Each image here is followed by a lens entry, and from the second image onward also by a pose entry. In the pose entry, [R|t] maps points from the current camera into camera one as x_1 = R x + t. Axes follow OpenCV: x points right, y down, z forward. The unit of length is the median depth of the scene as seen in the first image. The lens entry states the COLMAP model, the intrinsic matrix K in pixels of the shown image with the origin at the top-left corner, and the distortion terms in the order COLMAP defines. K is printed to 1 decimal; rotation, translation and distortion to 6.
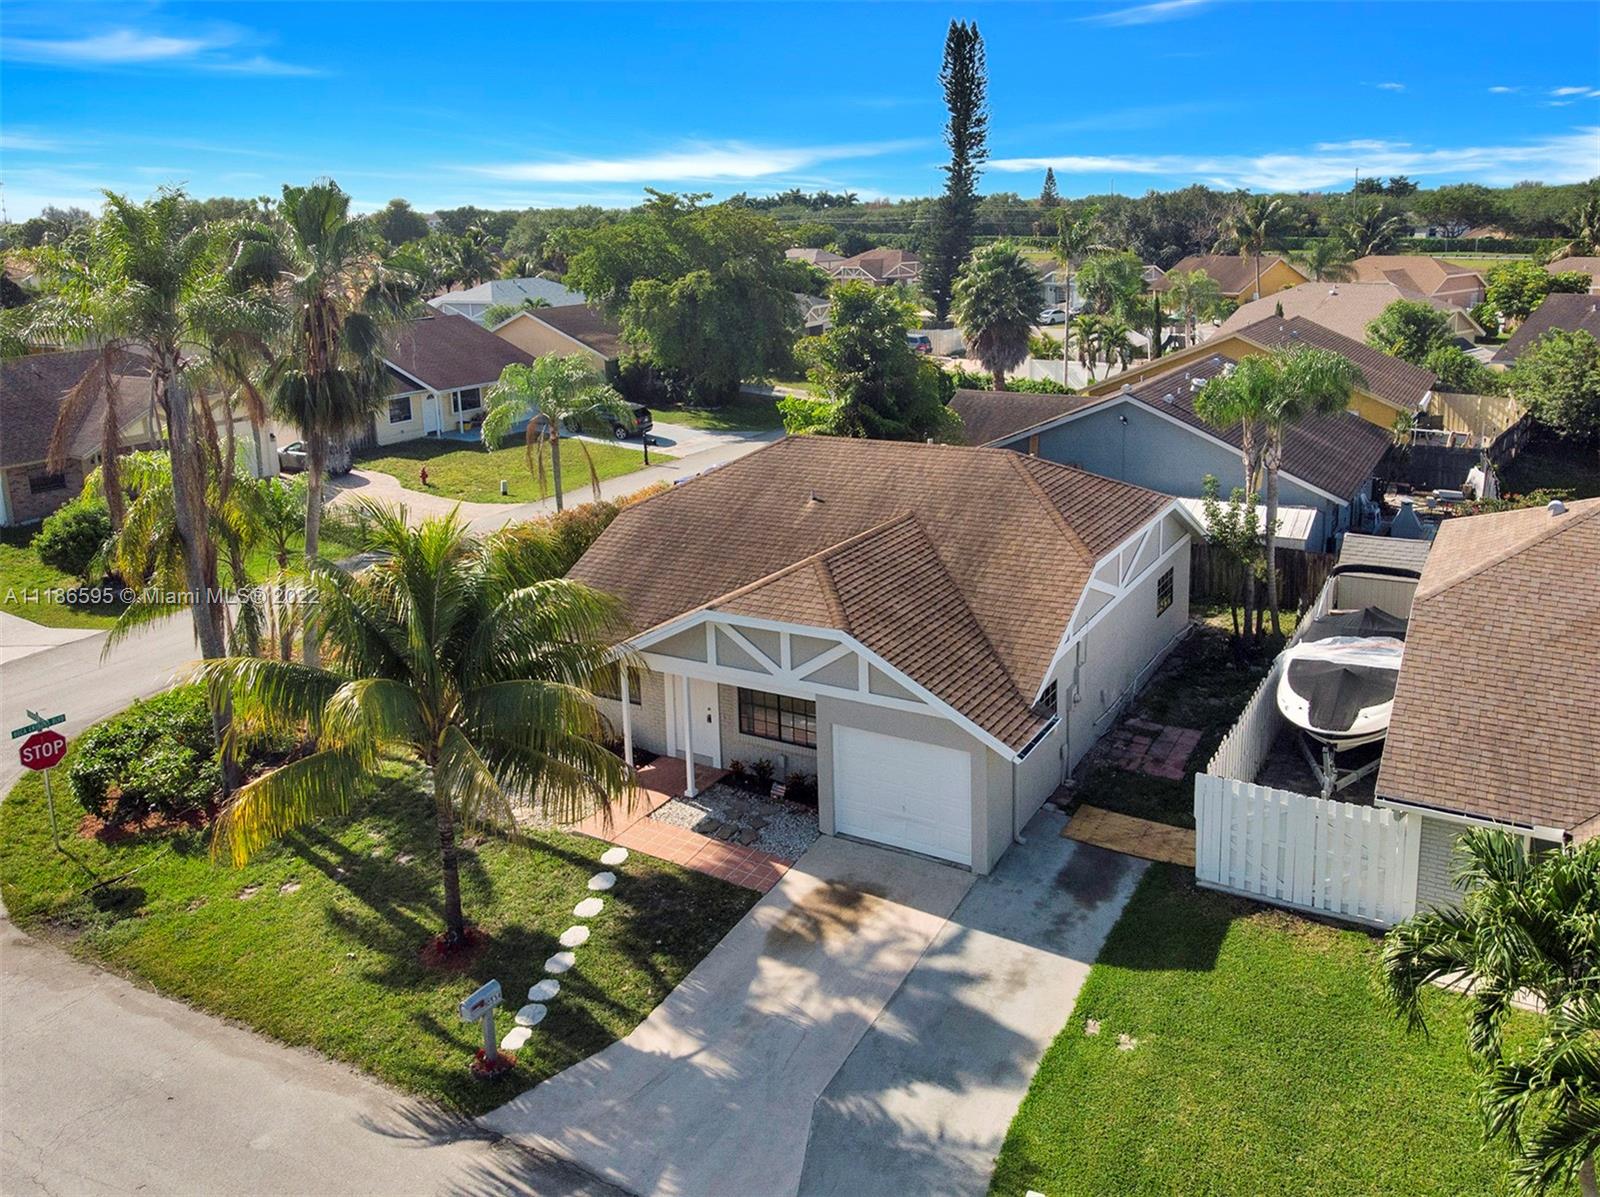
lens RADIAL K [[1220.6, 0, 800.0], [0, 1220.6, 598.5], [0, 0, 1]] dist [0.005371, 0.004525]
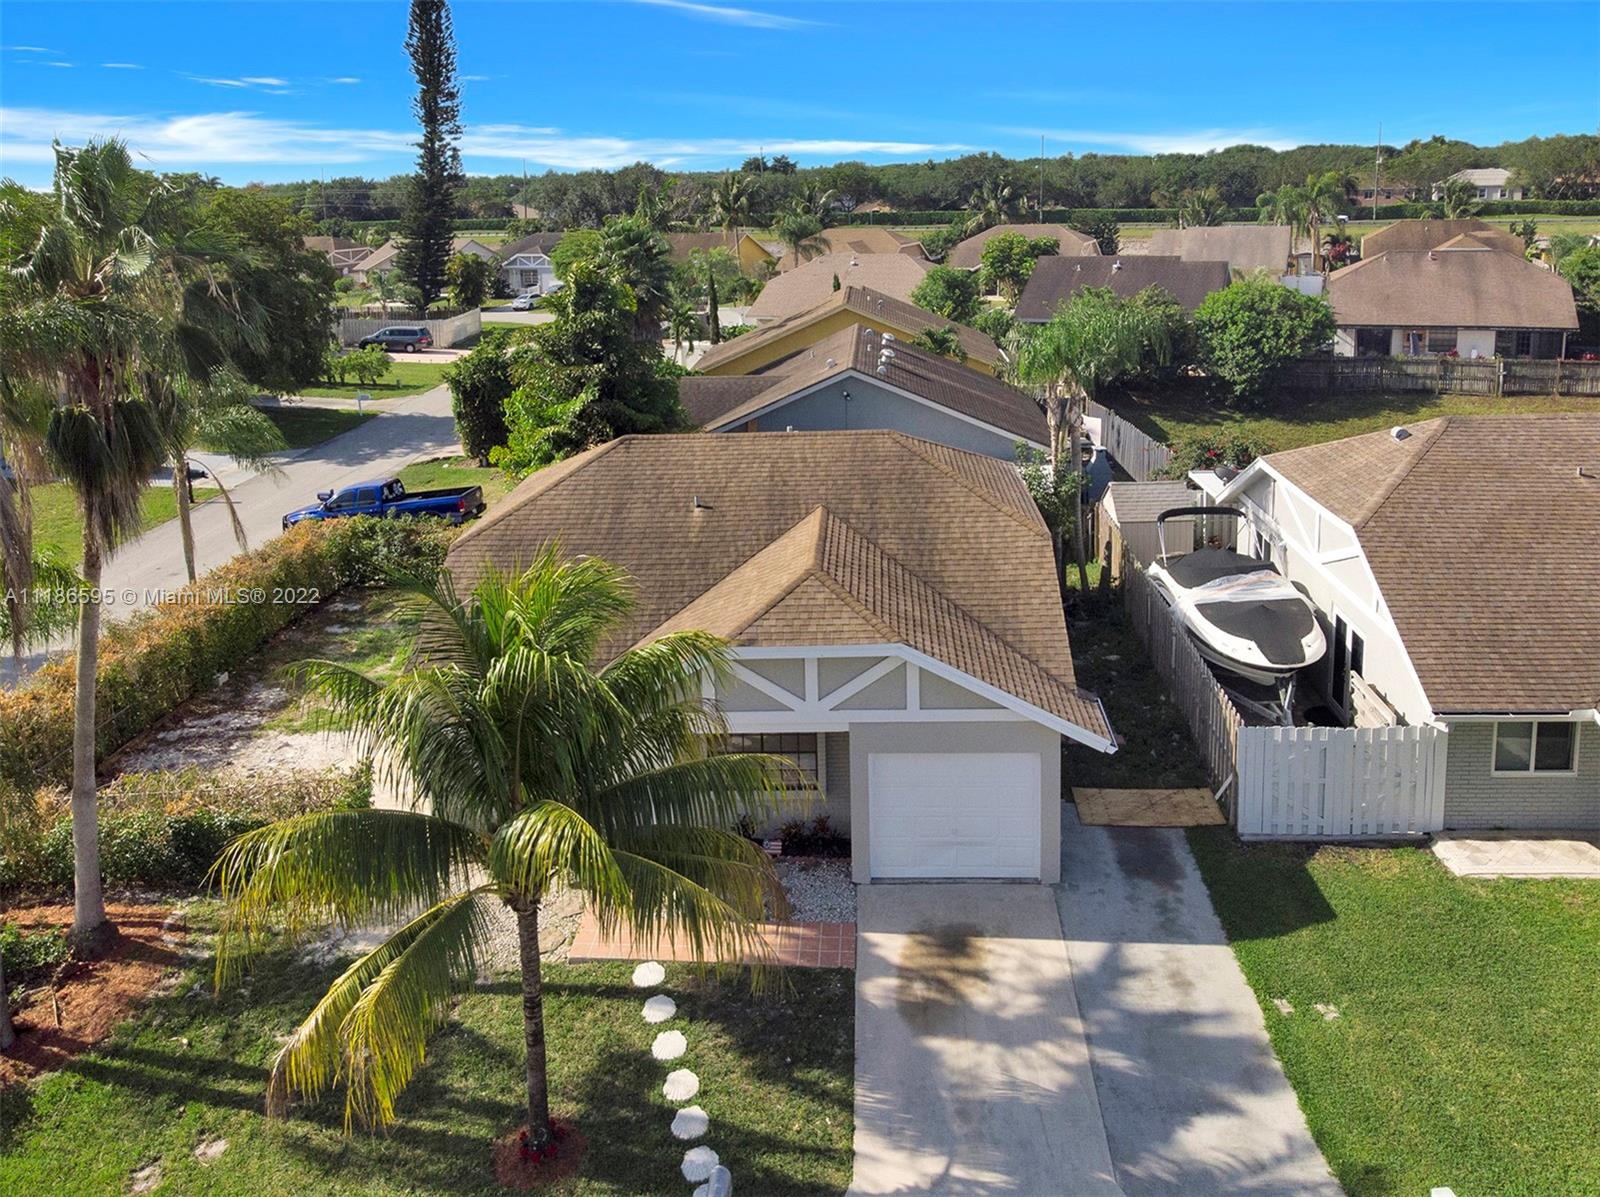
lens RADIAL K [[1325.1, 0, 821.0], [0, 1325.1, 500.7], [0, 0, 1]] dist [-0.004487, 0.018033]
pose [[0.892737, -0.115904, 0.435416, -0.406343], [0.149506, 0.987800, -0.043590, -0.040942], [-0.425052, 0.104011, 0.899173, 0.148096]]
